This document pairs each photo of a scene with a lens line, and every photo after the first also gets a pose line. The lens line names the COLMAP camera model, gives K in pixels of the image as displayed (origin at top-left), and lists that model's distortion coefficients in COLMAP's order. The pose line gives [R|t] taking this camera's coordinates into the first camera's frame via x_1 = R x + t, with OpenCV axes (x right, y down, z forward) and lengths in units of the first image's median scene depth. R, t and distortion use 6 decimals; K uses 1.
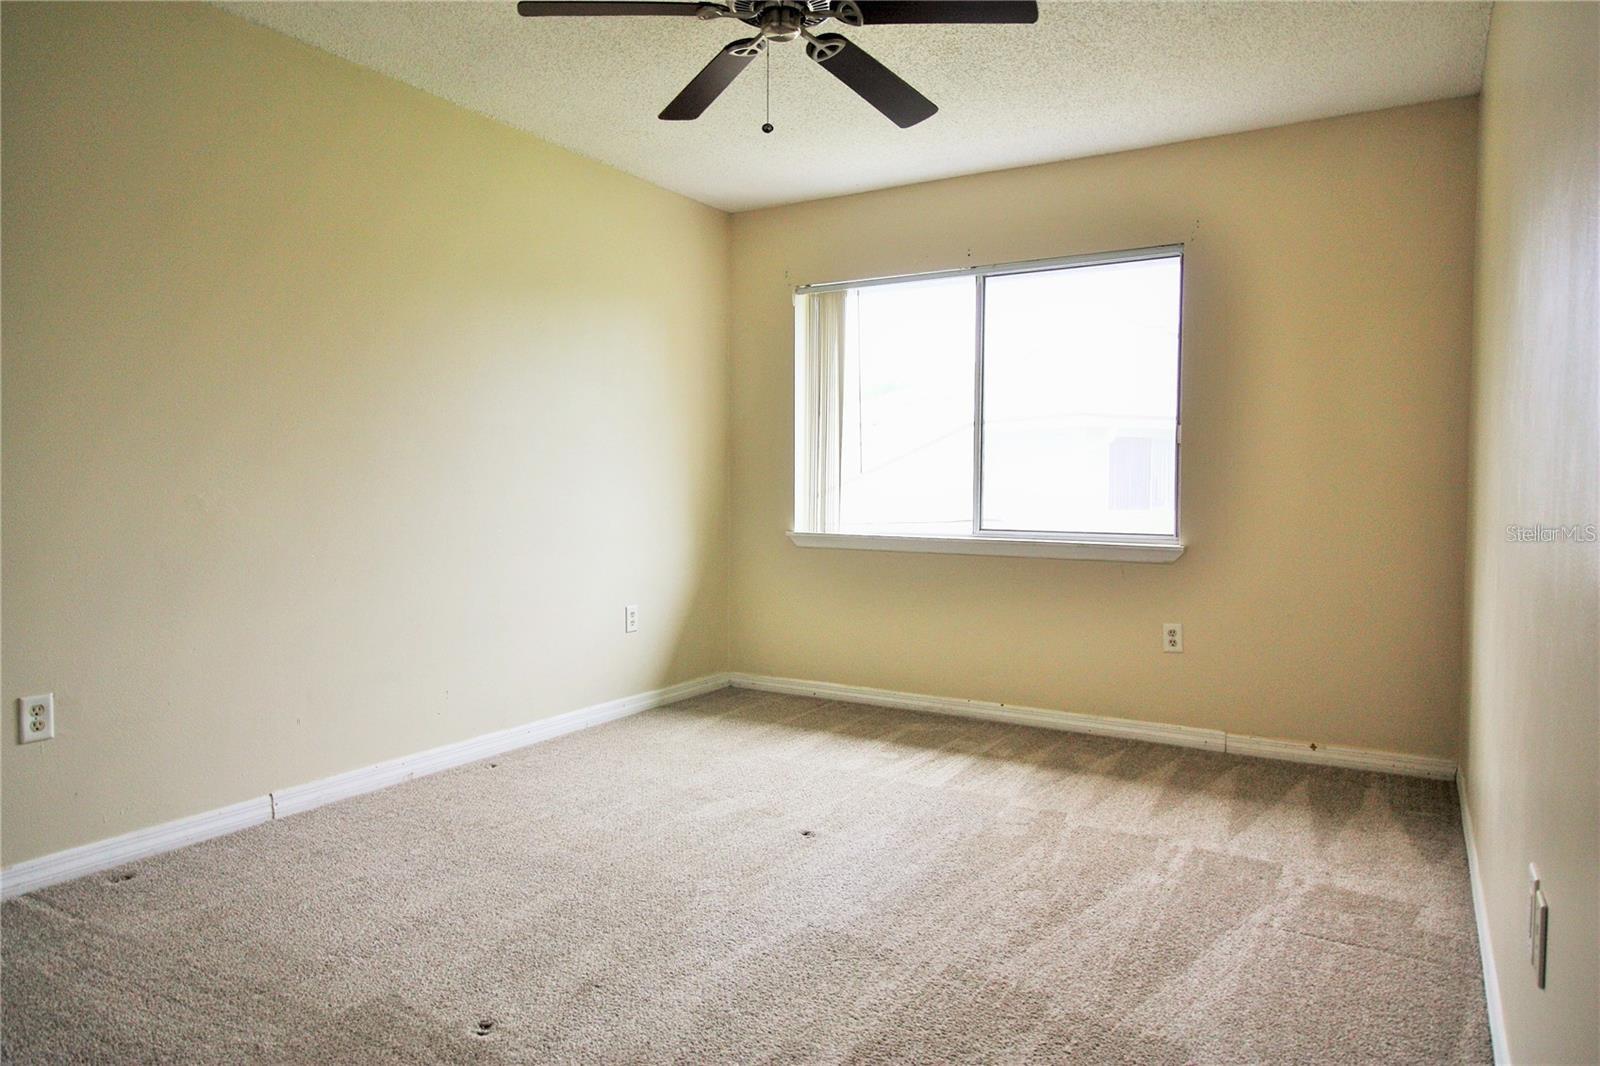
lens RADIAL K [[1057.9, 0, 797.2], [0, 1057.9, 535.1], [0, 0, 1]] dist [0.002694, 0.000855]
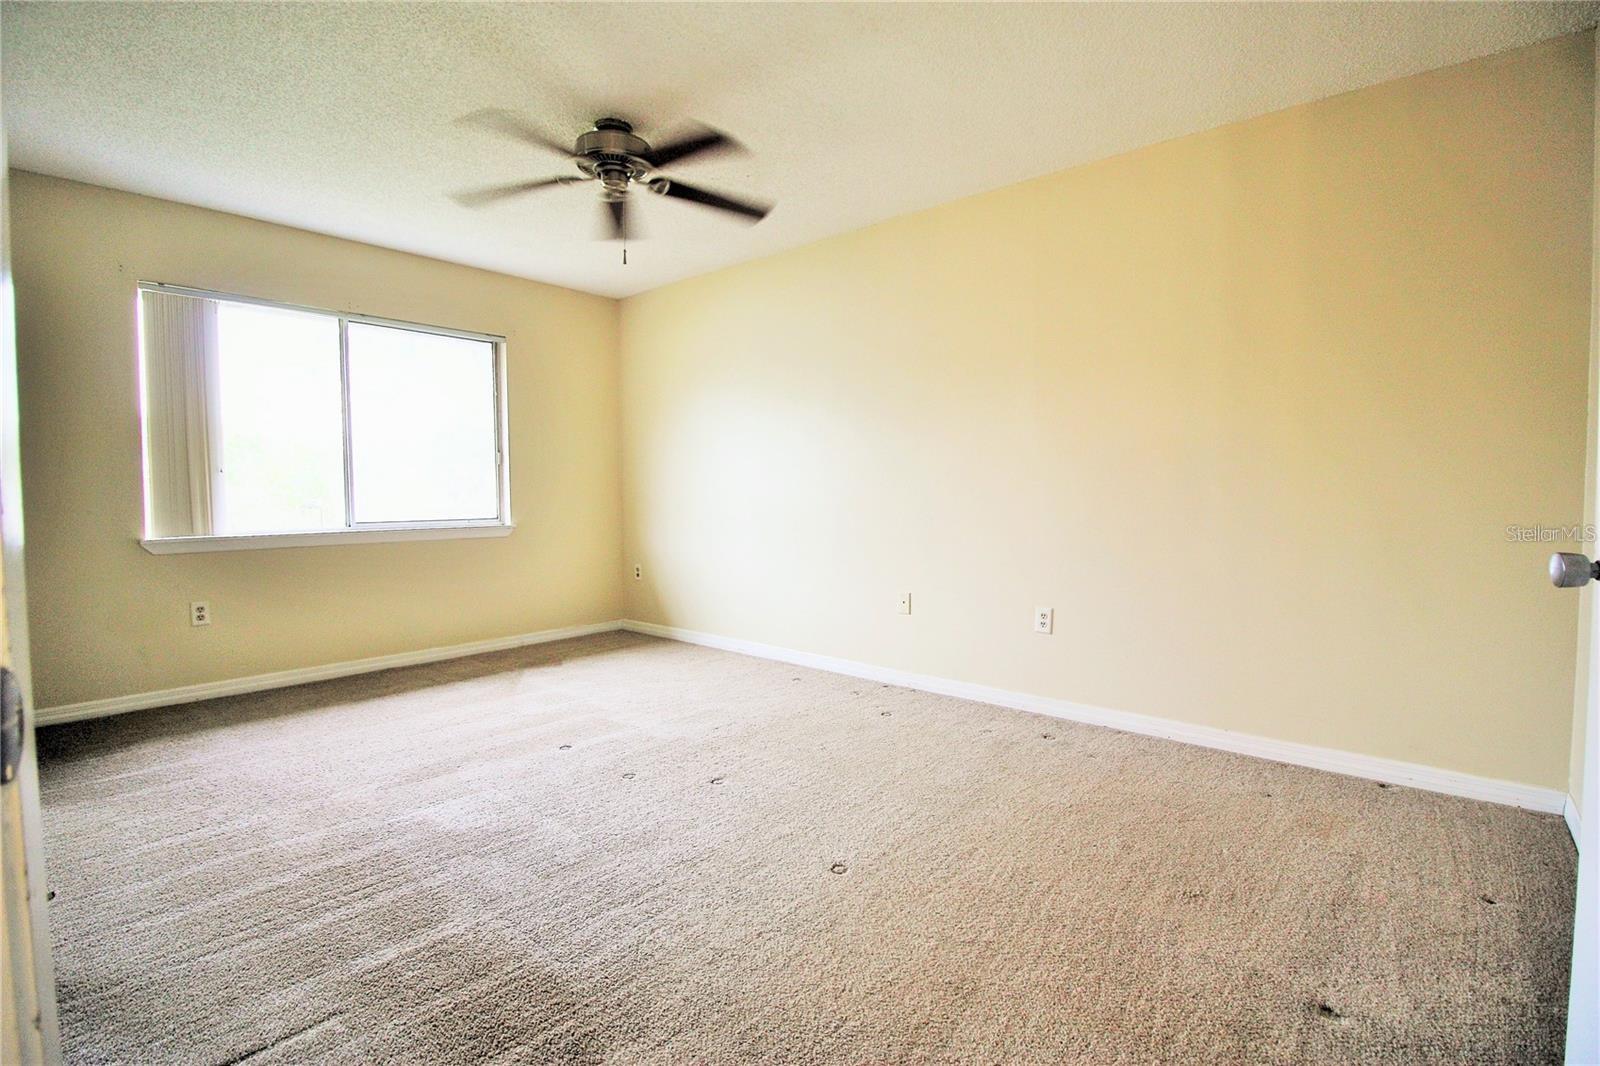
lens RADIAL K [[743.1, 0, 800.0], [0, 743.1, 533.0], [0, 0, 1]] dist [-0.001801, -0.013405]
pose [[0.168625, -0.064325, 0.983579, -0.600292], [0.044376, 0.997352, 0.057618, -0.020147], [-0.984681, 0.033931, 0.171033, 0.325434]]
